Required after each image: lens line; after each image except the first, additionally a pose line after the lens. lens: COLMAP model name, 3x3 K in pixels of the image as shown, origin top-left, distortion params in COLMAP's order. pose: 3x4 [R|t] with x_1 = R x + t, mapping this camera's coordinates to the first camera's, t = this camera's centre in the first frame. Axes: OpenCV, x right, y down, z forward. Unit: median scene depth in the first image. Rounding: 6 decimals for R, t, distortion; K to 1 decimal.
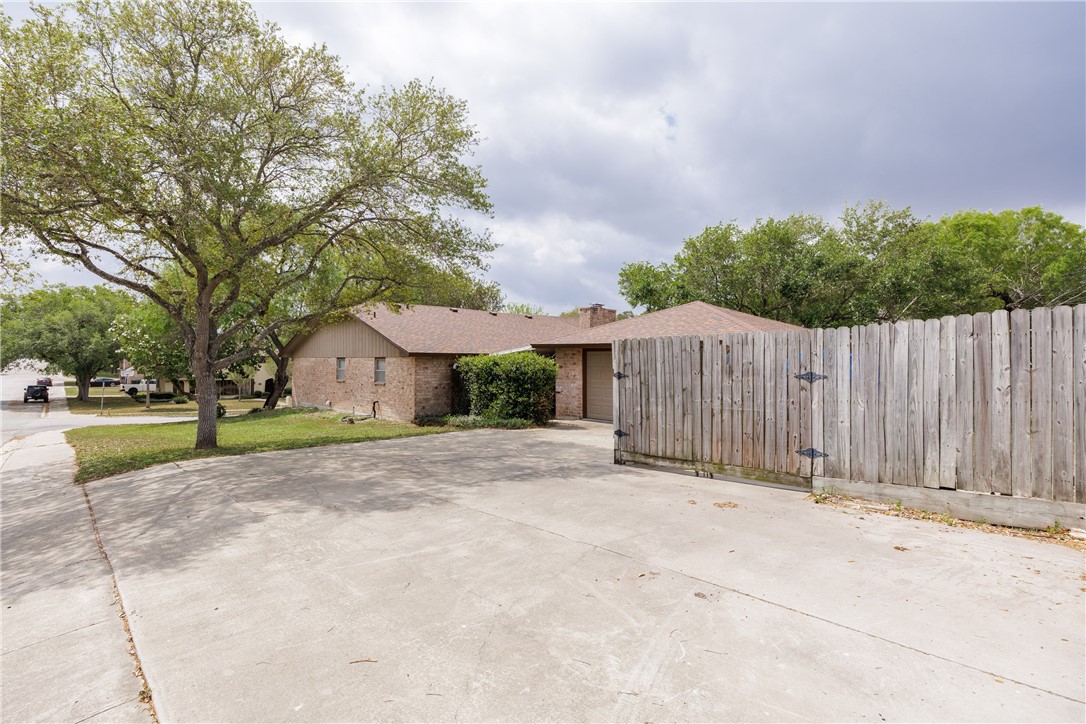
lens RADIAL K [[511.5, 0, 543.0], [0, 511.5, 360.8], [0, 0, 1]] dist [-0.006481, -0.000513]
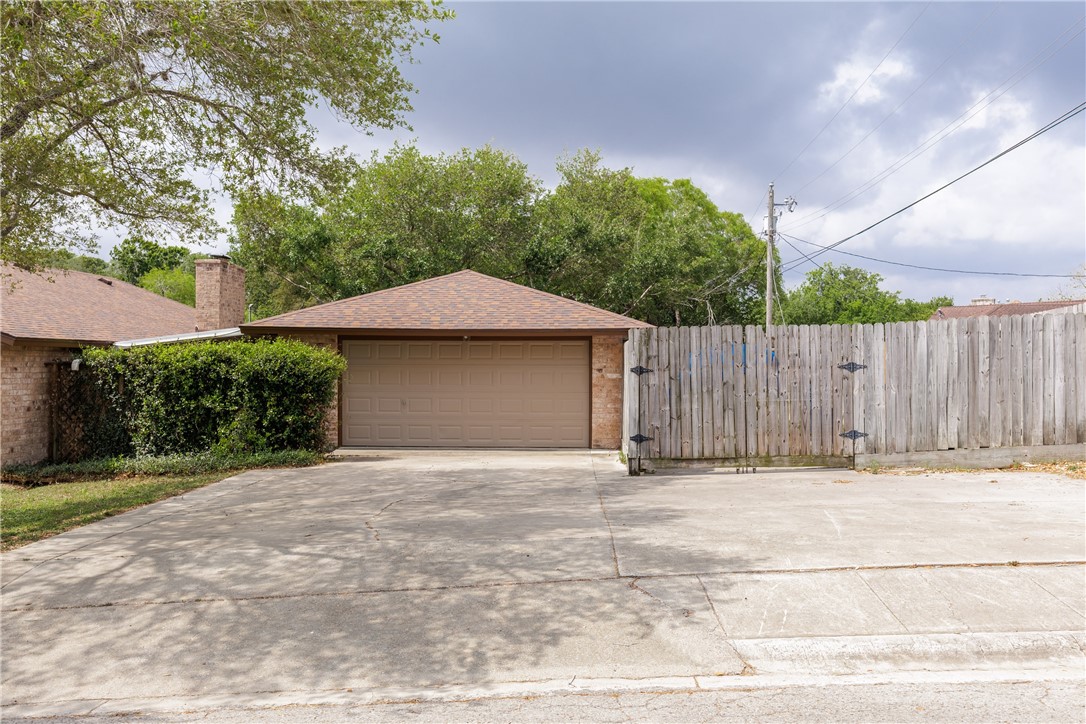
lens RADIAL K [[948.0, 0, 541.8], [0, 948.0, 359.5], [0, 0, 1]] dist [-0.016925, 0.002800]
pose [[0.720470, -0.004647, 0.693470, -1.234146], [0.002541, 0.999989, 0.004061, 0.004633], [-0.693481, -0.001164, 0.720474, -0.021300]]
